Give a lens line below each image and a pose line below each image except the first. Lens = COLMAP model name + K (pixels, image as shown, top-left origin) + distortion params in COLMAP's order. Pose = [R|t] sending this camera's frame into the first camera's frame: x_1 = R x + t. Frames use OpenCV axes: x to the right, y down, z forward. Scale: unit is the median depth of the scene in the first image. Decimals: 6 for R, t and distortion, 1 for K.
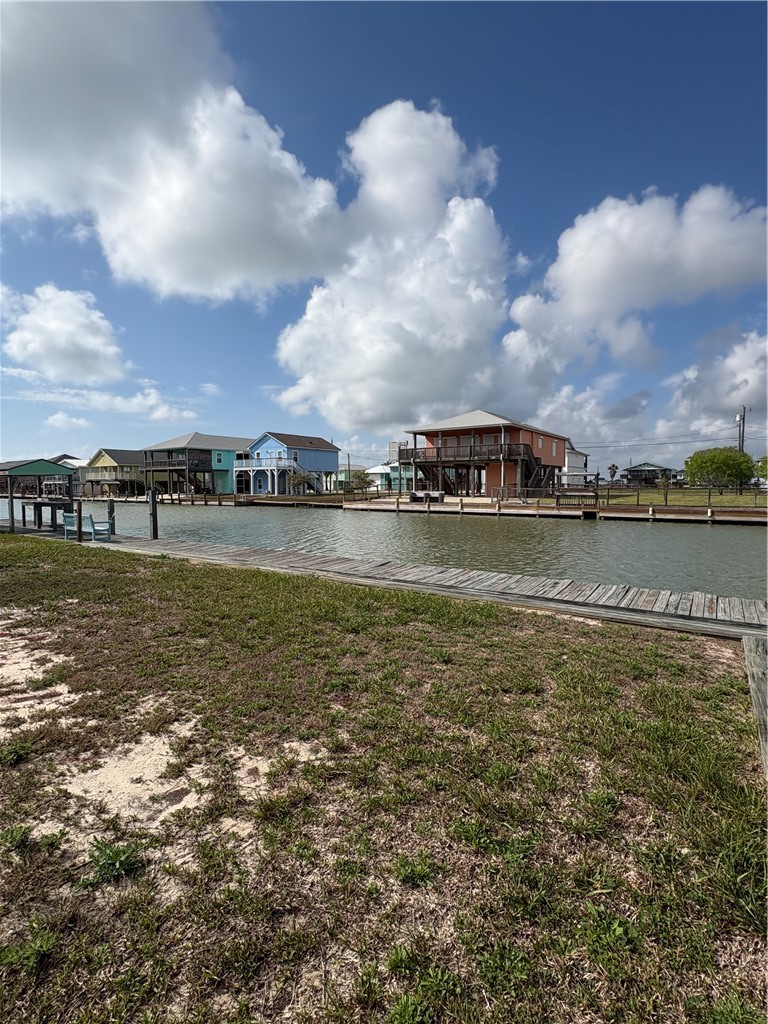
lens RADIAL K [[517.6, 0, 384.0], [0, 517.6, 512.0], [0, 0, 1]] dist [-0.004433, -0.000321]
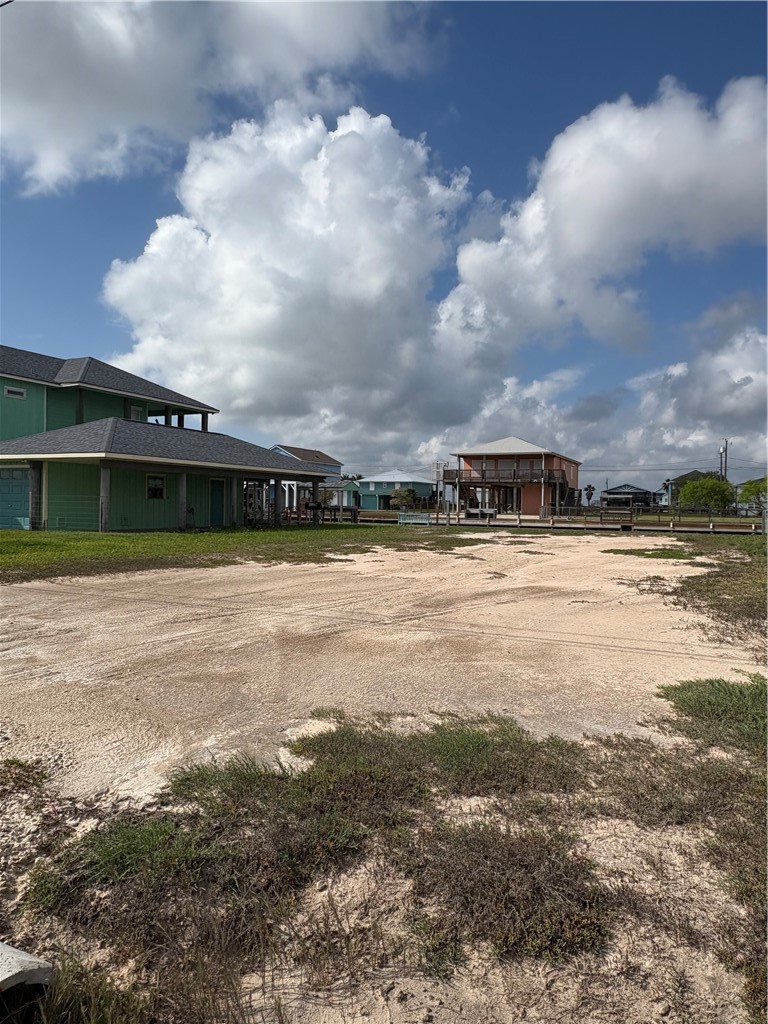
lens RADIAL K [[743.5, 0, 384.0], [0, 743.5, 512.0], [0, 0, 1]] dist [0.006011, 0.000956]
pose [[0.984797, 0.018253, 0.172749, -0.291786], [-0.010962, 0.999012, -0.043066, 0.028706], [-0.173364, 0.040518, 0.984024, -0.411276]]
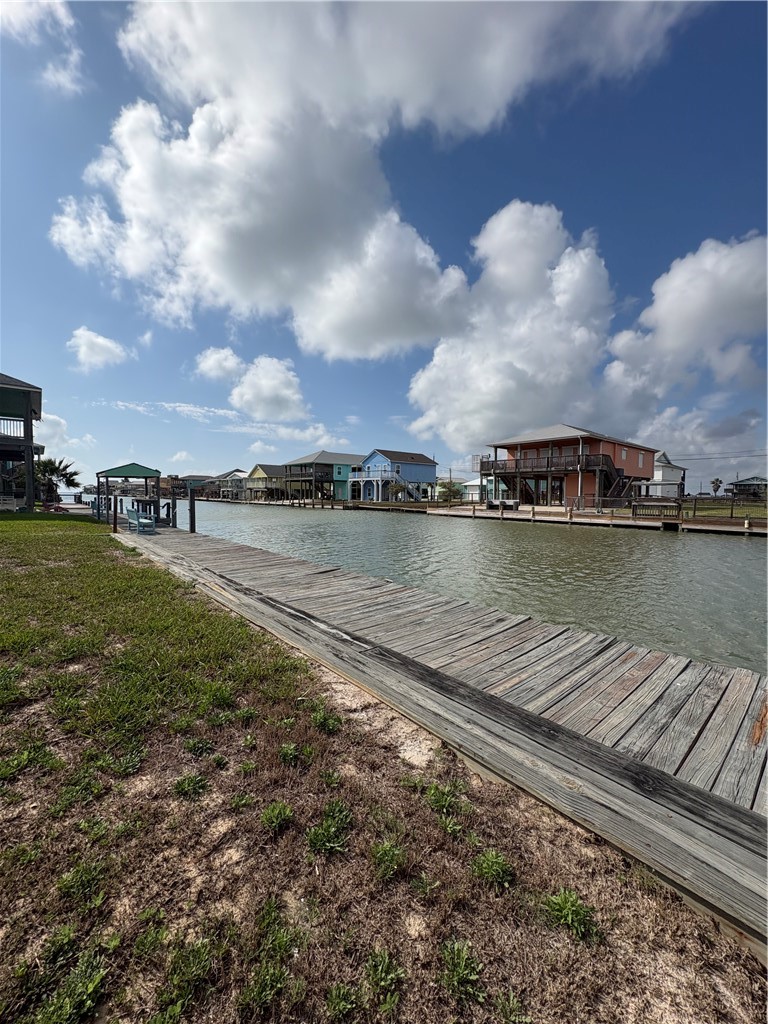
lens RADIAL K [[413.9, 0, 384.7], [0, 413.9, 508.3], [0, 0, 1]] dist [0.001539, 0.000118]
pose [[0.966554, 0.022075, -0.255513, 0.046545], [-0.027612, 0.999455, -0.018104, 0.000411], [0.254974, 0.024554, 0.966636, 0.073550]]
